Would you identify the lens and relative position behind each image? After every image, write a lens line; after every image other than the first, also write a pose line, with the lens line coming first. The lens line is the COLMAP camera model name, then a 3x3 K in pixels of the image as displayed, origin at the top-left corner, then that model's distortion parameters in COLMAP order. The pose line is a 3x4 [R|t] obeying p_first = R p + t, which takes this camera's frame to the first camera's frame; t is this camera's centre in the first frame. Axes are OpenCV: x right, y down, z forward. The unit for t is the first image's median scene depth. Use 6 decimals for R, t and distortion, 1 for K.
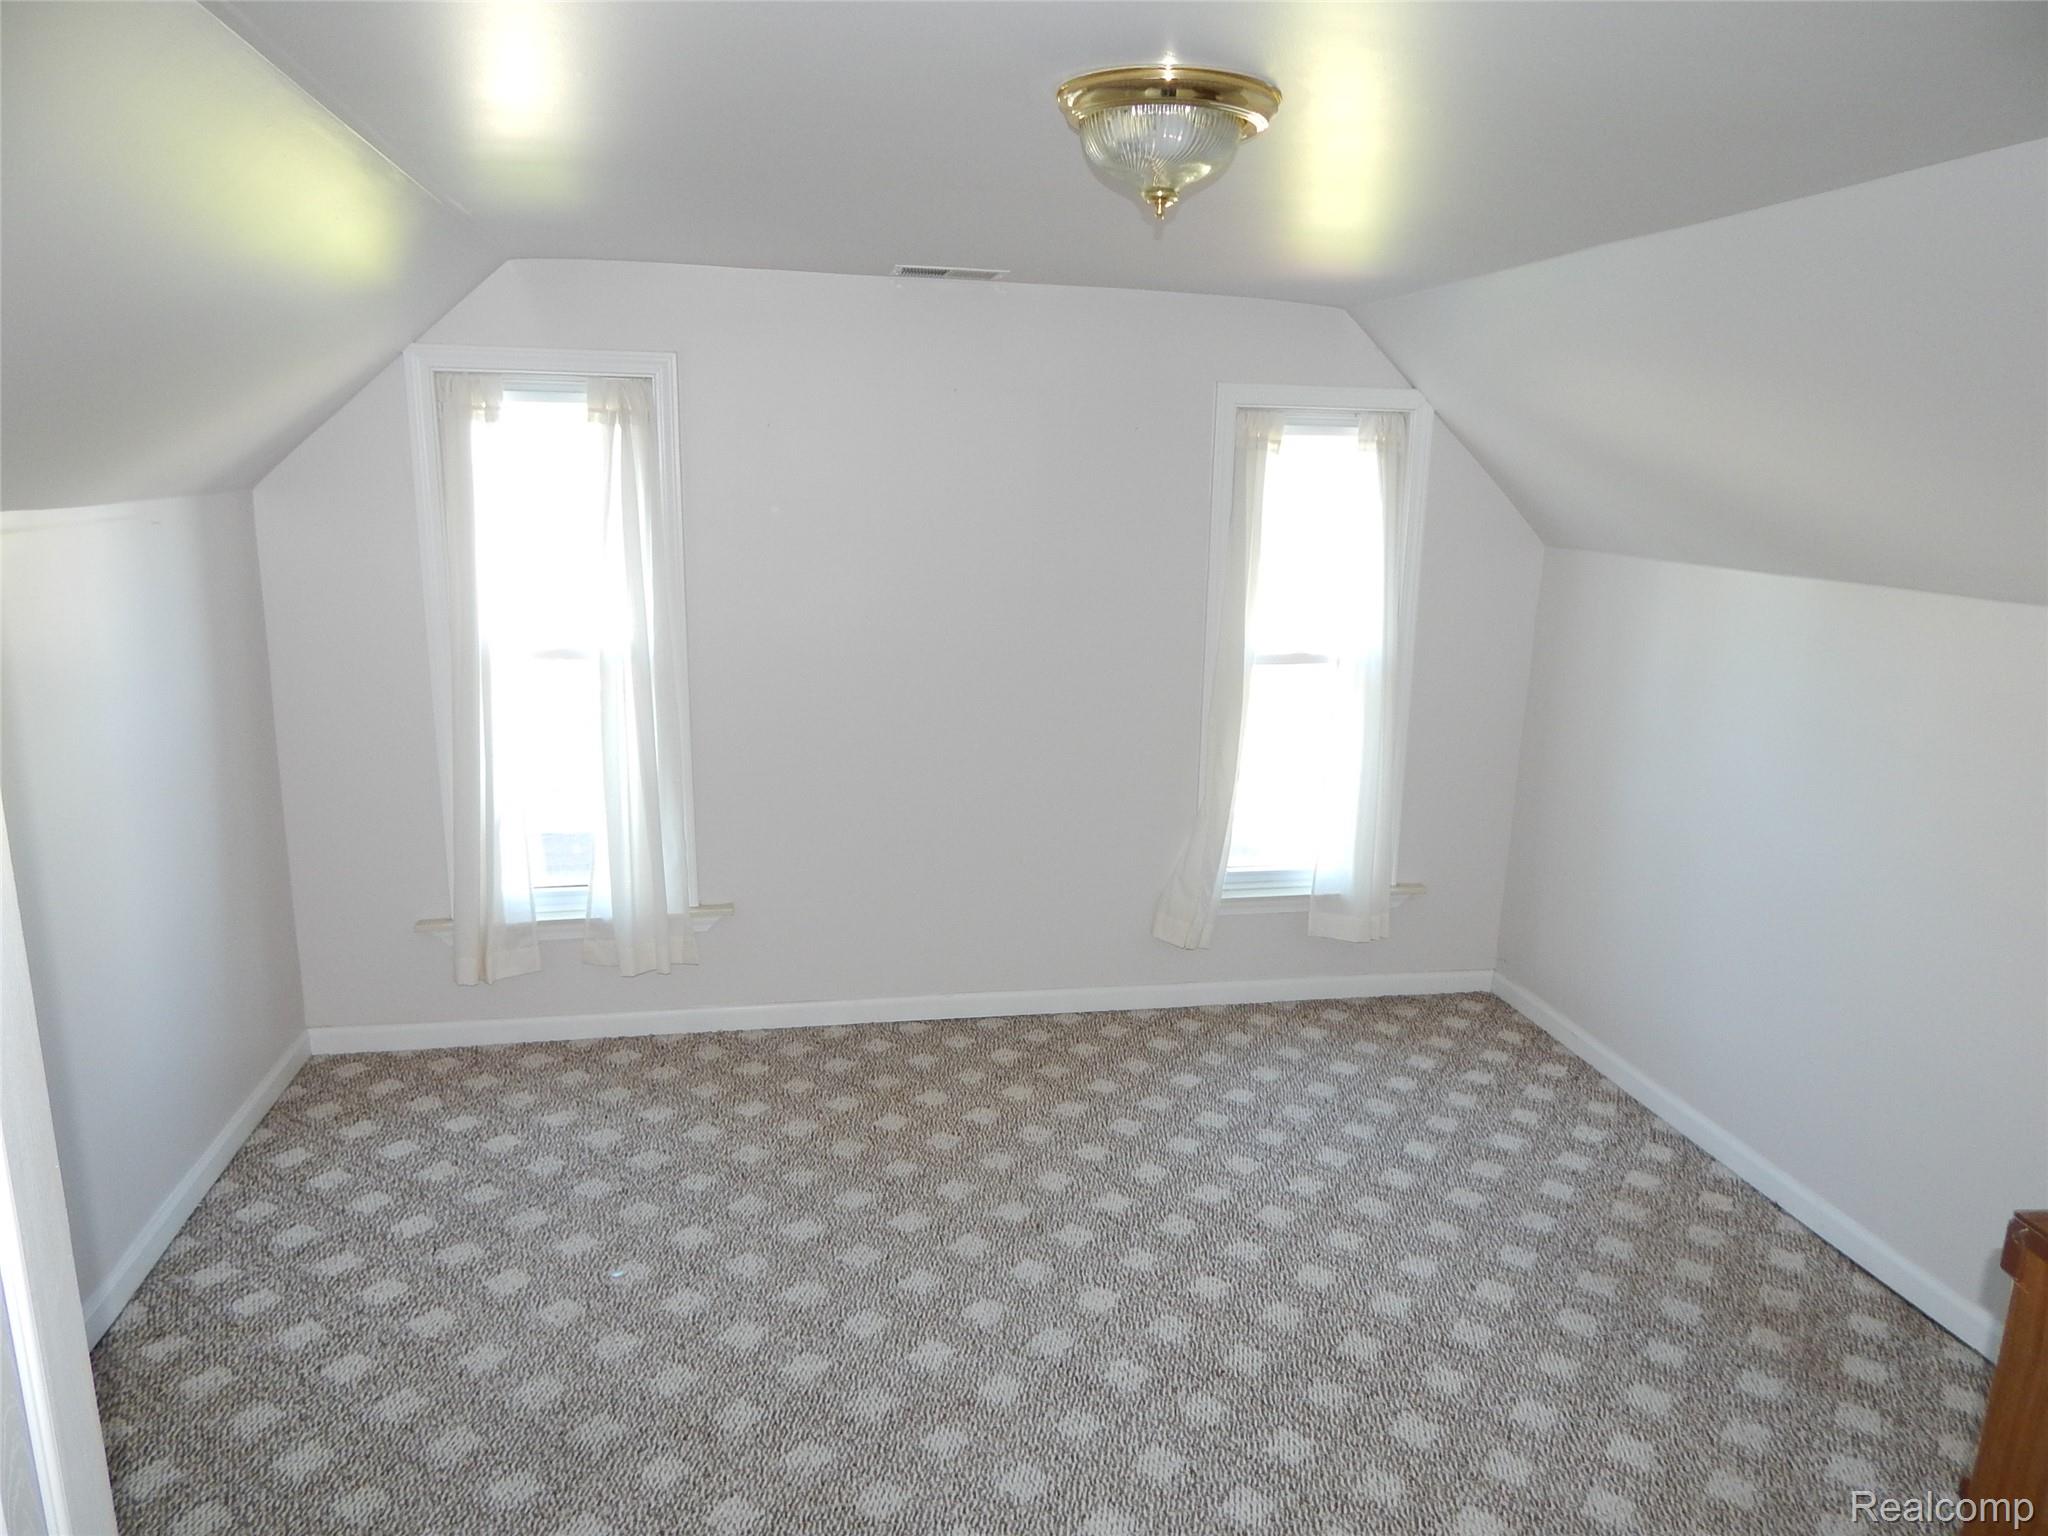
lens RADIAL K [[1327.5, 0, 1025.5], [0, 1327.5, 754.2], [0, 0, 1]] dist [0.006401, 0.003155]
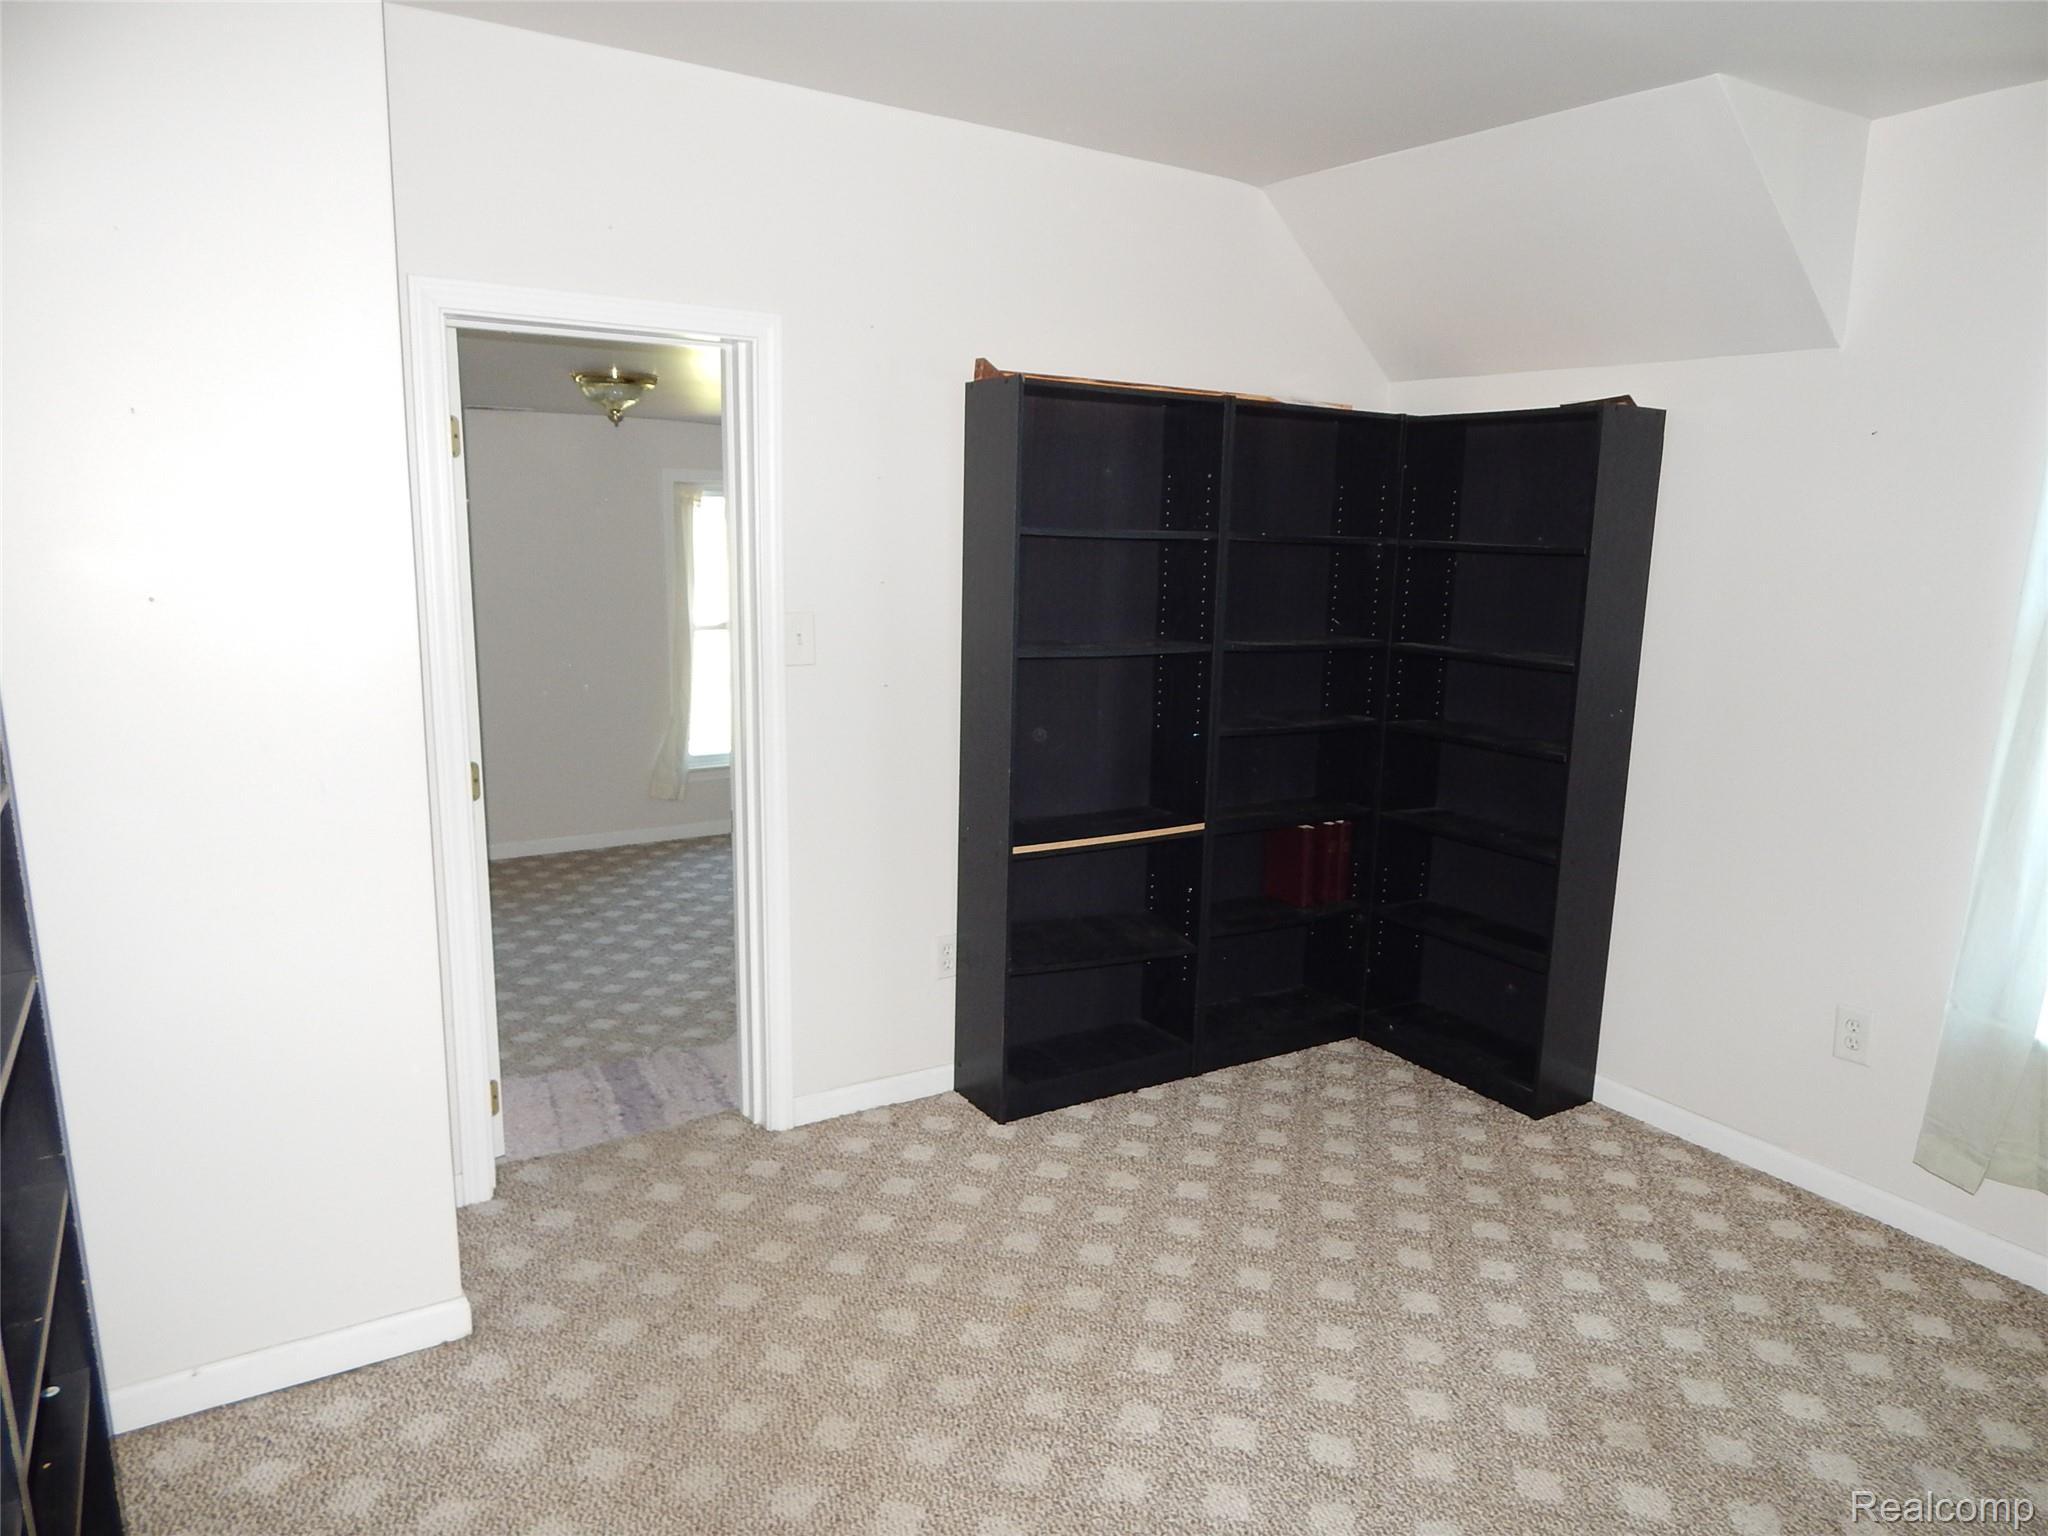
lens RADIAL K [[1327.5, 0, 1018.5], [0, 1327.5, 779.0], [0, 0, 1]] dist [0.006401, 0.003155]
pose [[0.934493, -0.065389, 0.349925, -0.059484], [0.071213, 0.997454, -0.003788, 0.174320], [-0.348786, 0.028460, 0.936770, -0.806504]]
